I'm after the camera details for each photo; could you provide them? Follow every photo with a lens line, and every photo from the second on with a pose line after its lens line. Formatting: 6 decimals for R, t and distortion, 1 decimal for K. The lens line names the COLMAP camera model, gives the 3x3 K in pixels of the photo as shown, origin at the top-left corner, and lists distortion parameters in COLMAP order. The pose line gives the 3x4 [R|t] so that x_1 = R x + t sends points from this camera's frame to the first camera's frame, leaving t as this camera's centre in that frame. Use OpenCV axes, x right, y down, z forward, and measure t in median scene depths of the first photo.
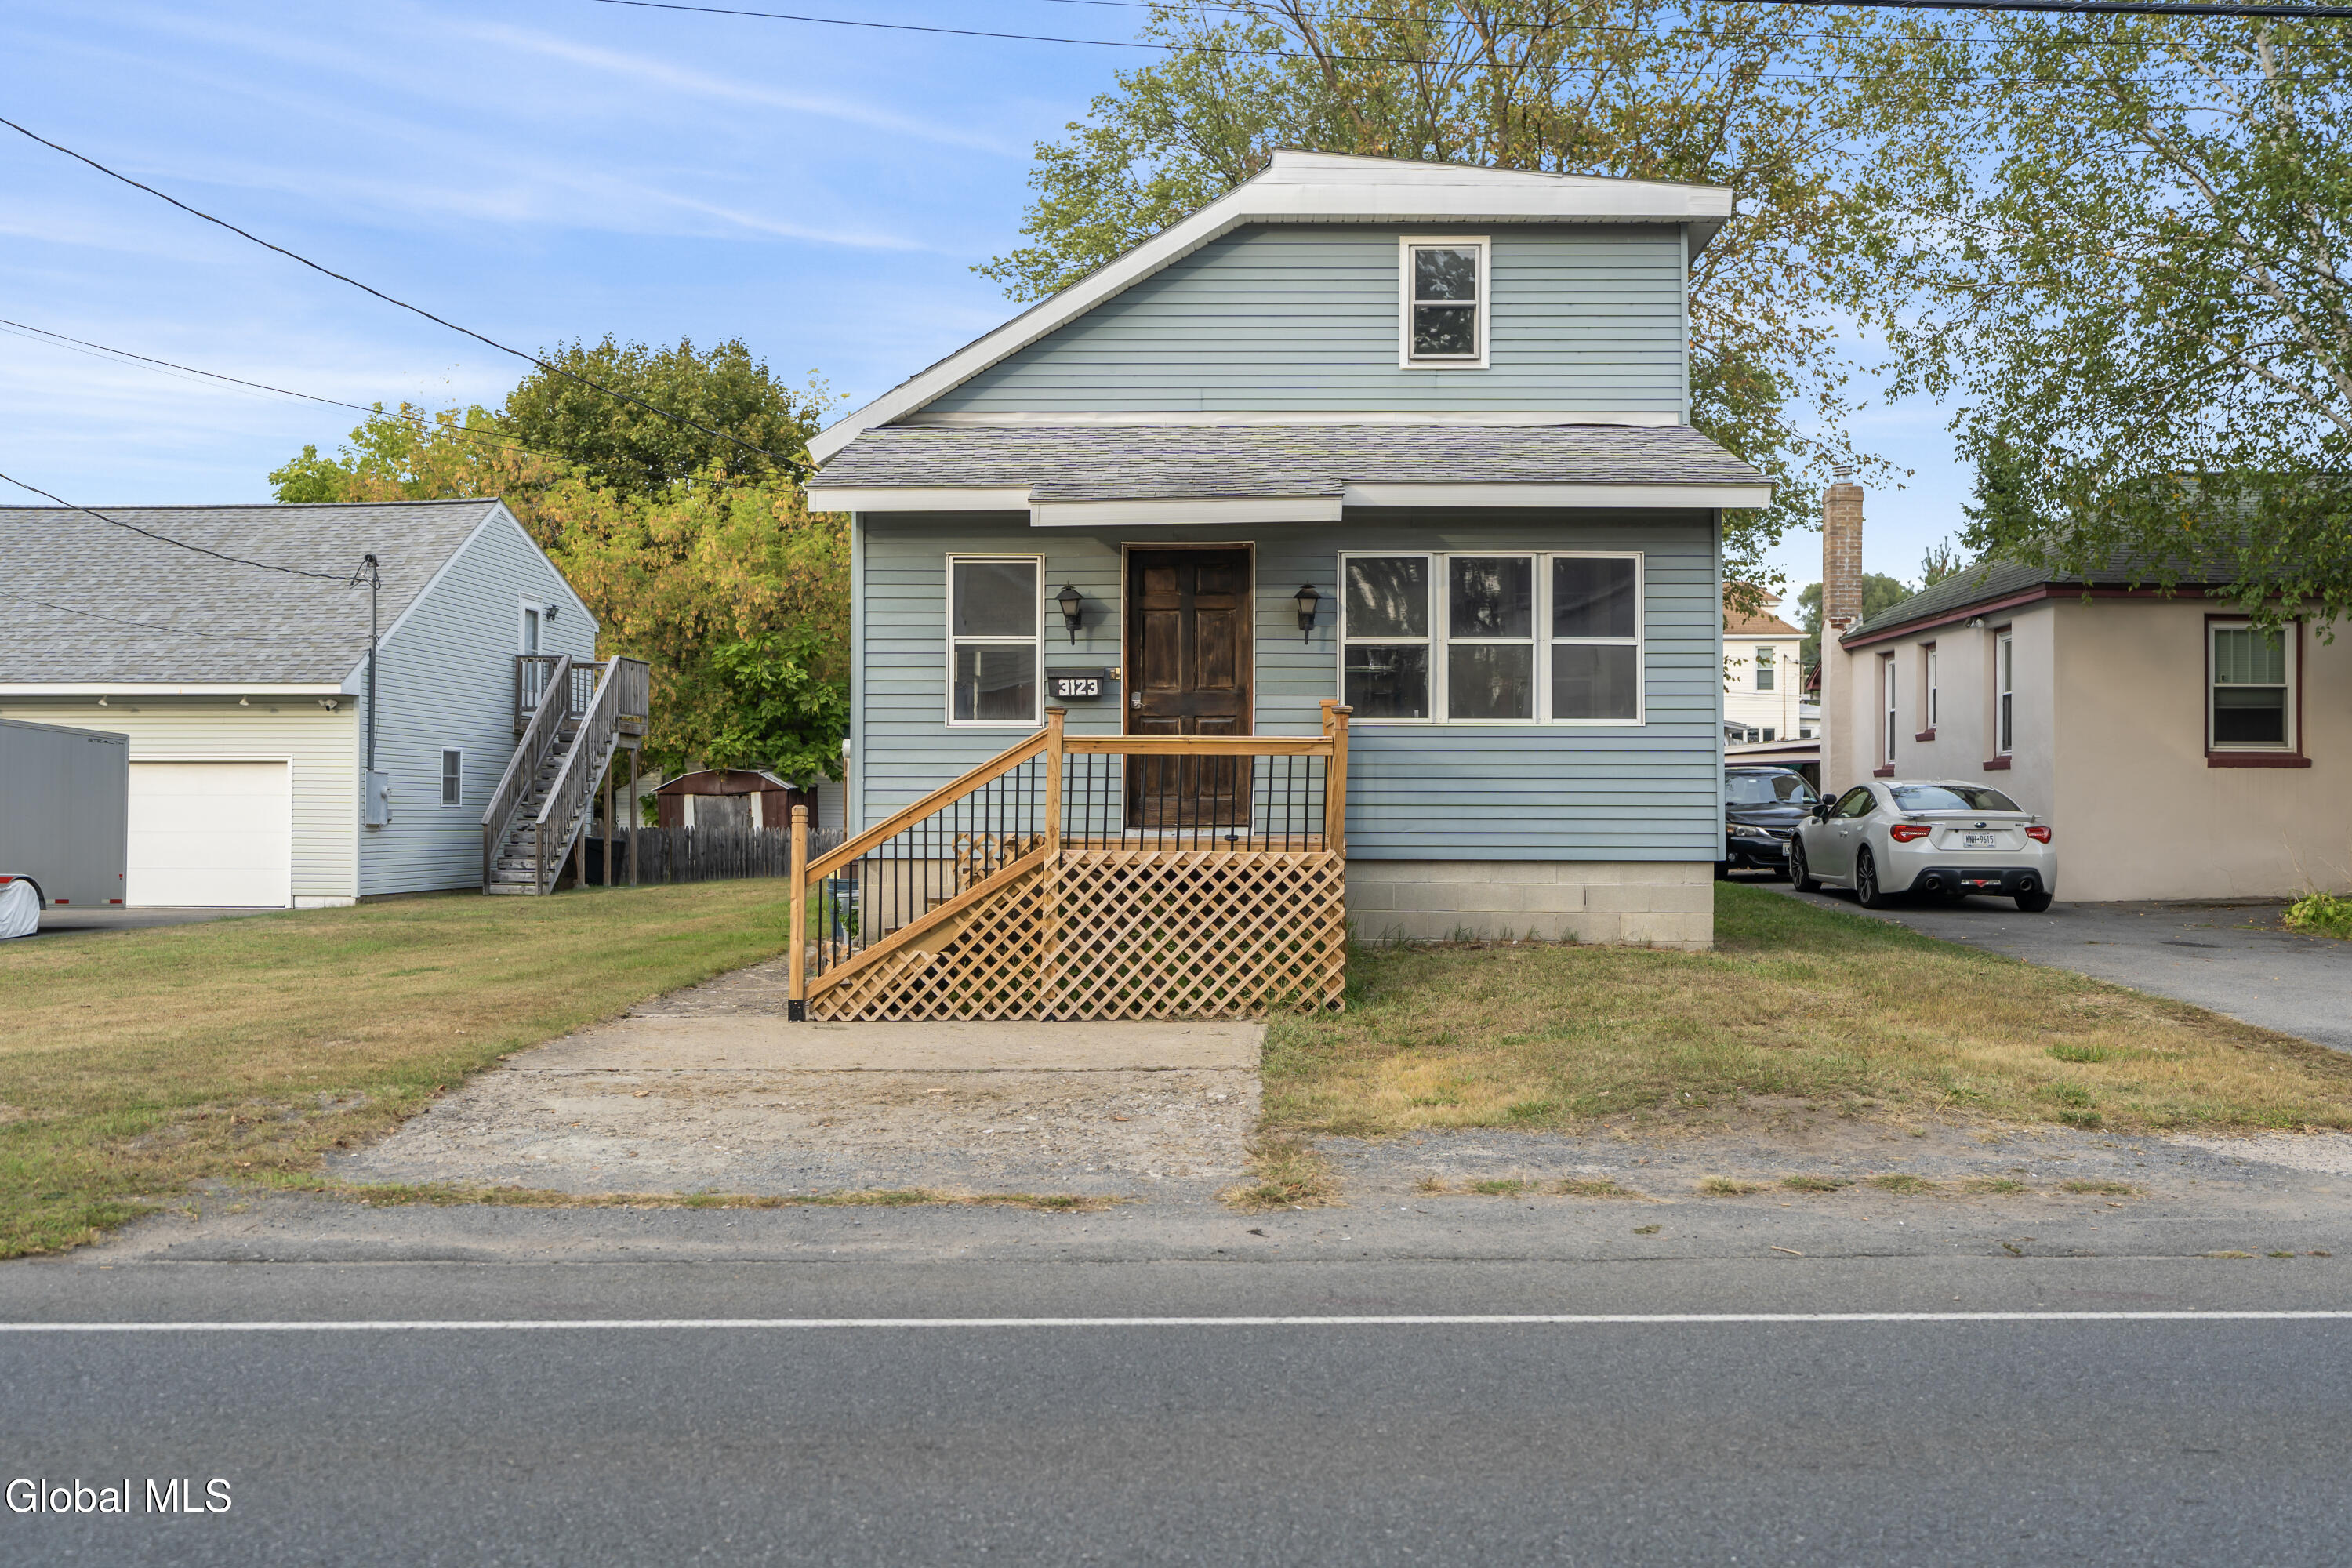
lens RADIAL K [[2308.4, 0, 1177.0], [0, 2308.4, 786.1], [0, 0, 1]] dist [0.007082, -0.007113]
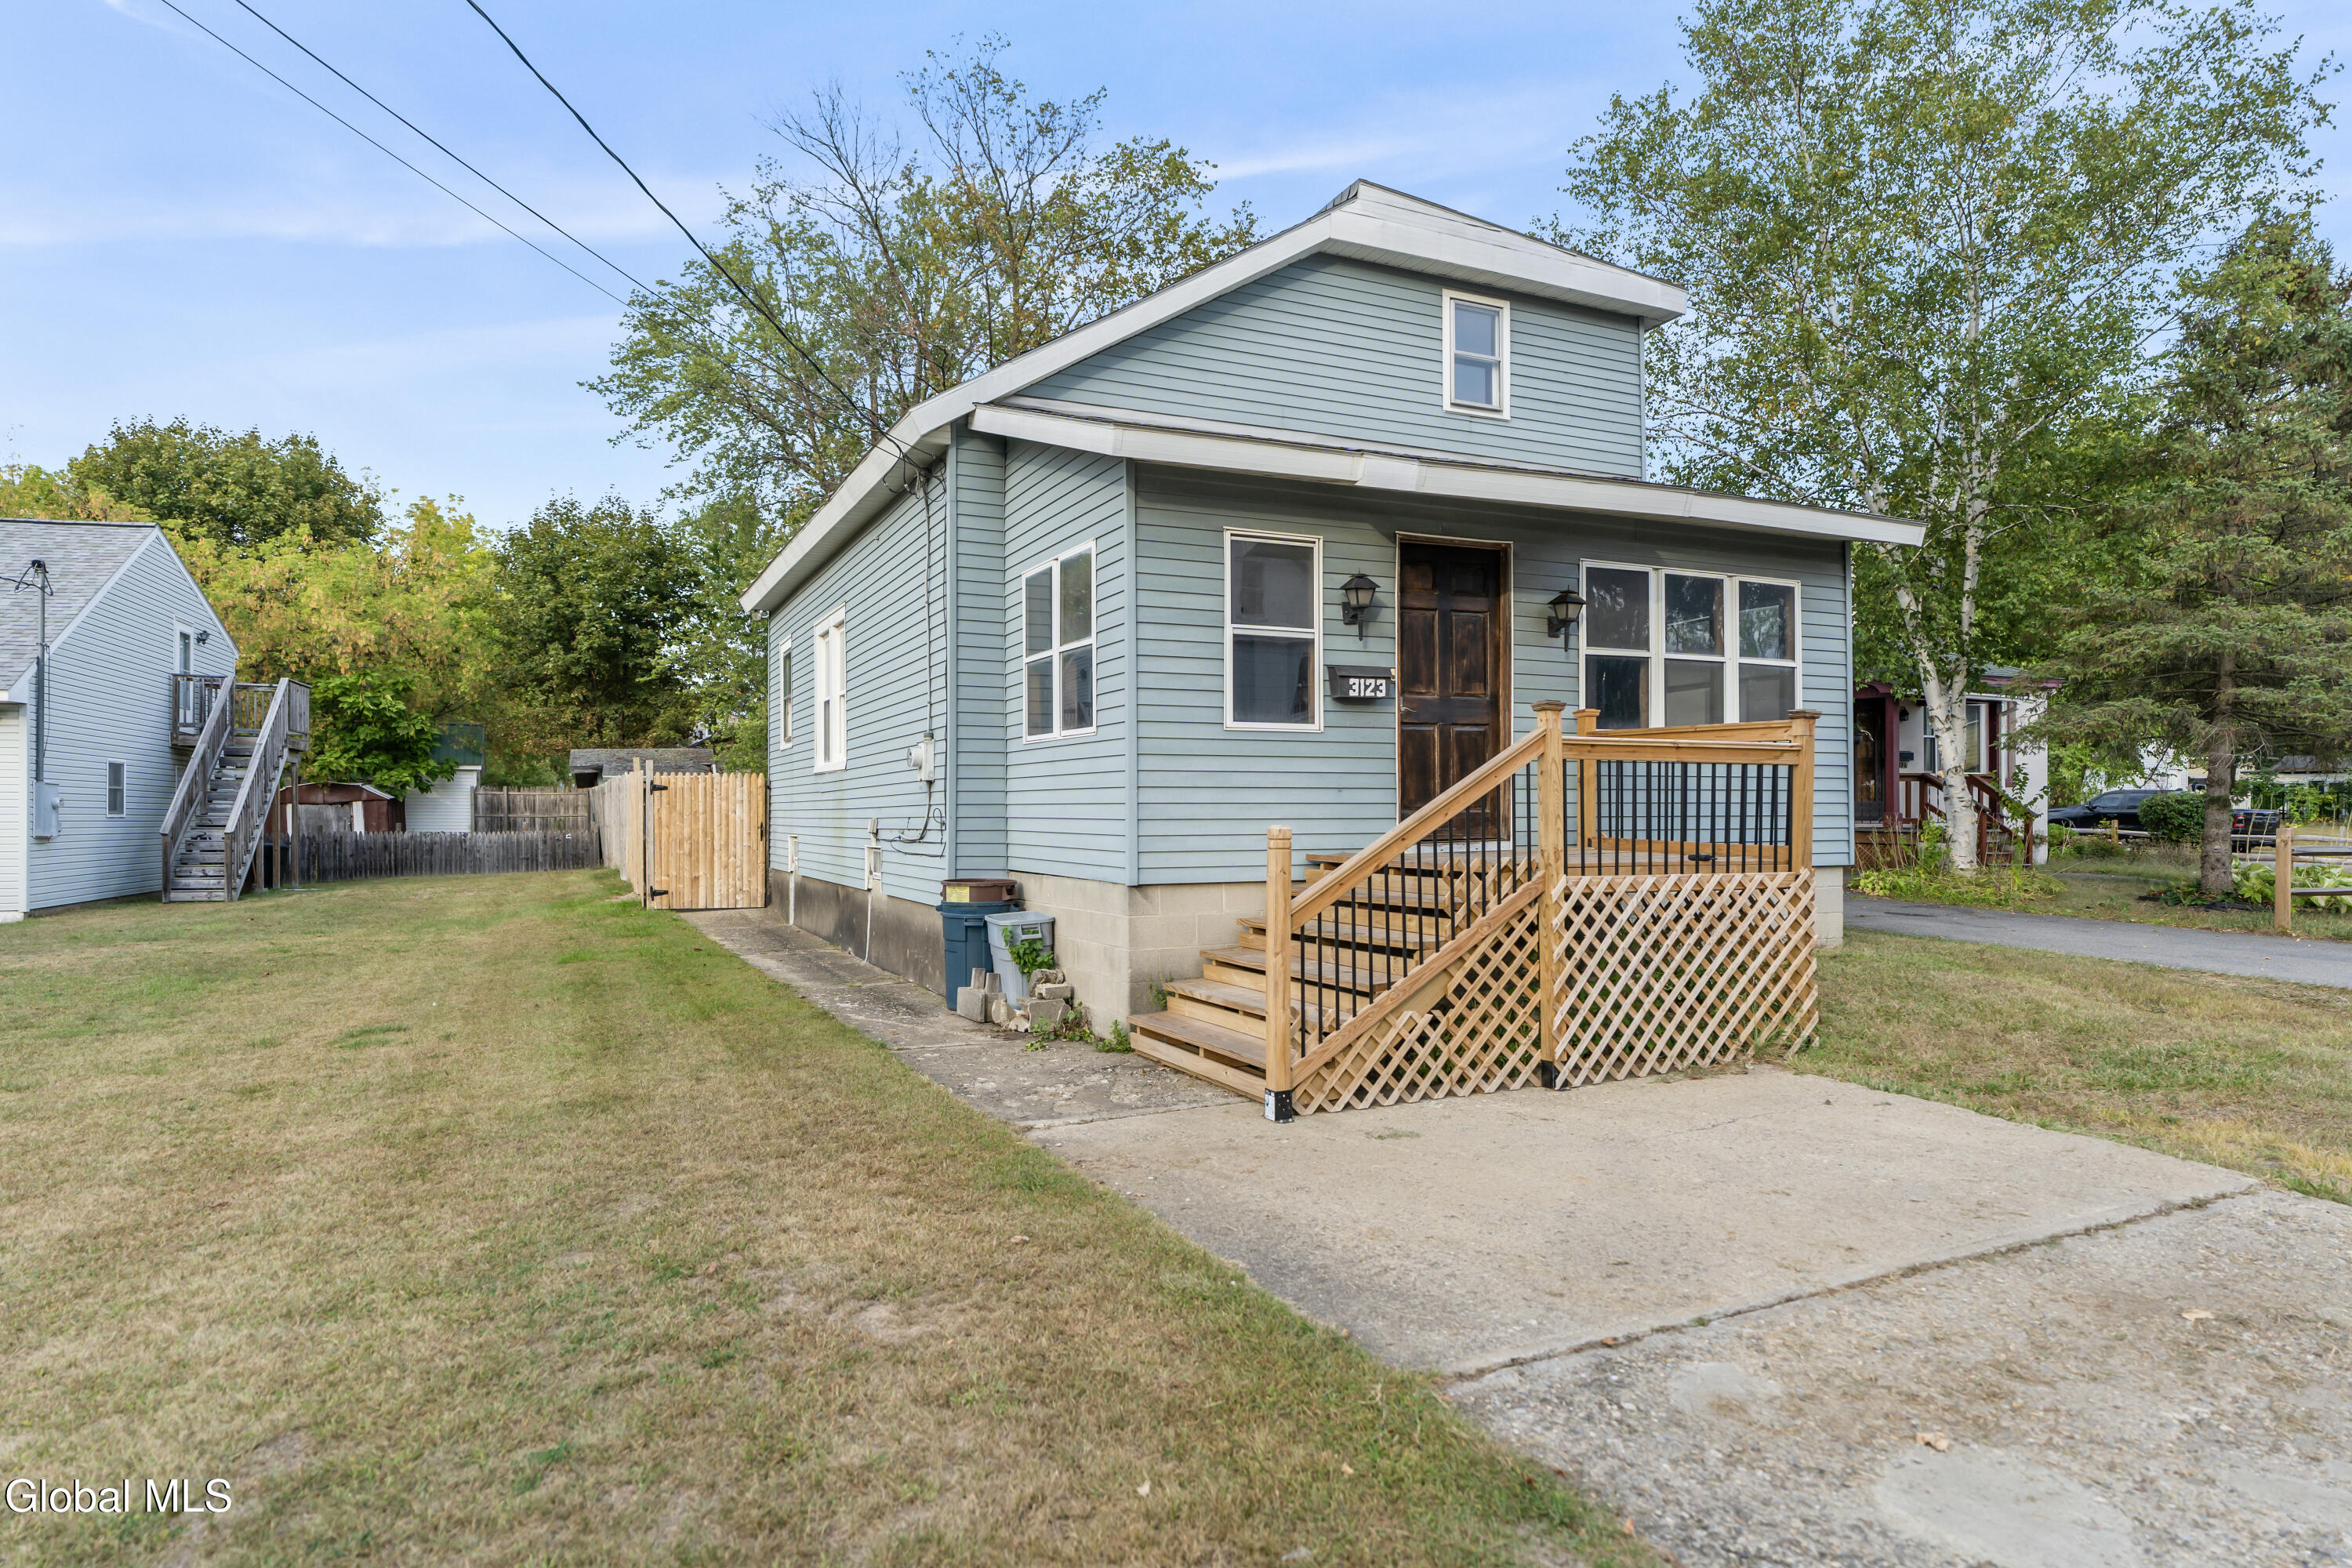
lens RADIAL K [[1358.4, 0, 1175.8], [0, 1358.4, 804.3], [0, 0, 1]] dist [-0.001452, 0.001308]
pose [[0.900119, -0.002940, 0.435634, -0.168631], [0.000215, 0.999980, 0.006304, -0.000488], [-0.435644, -0.005581, 0.900102, 0.276607]]
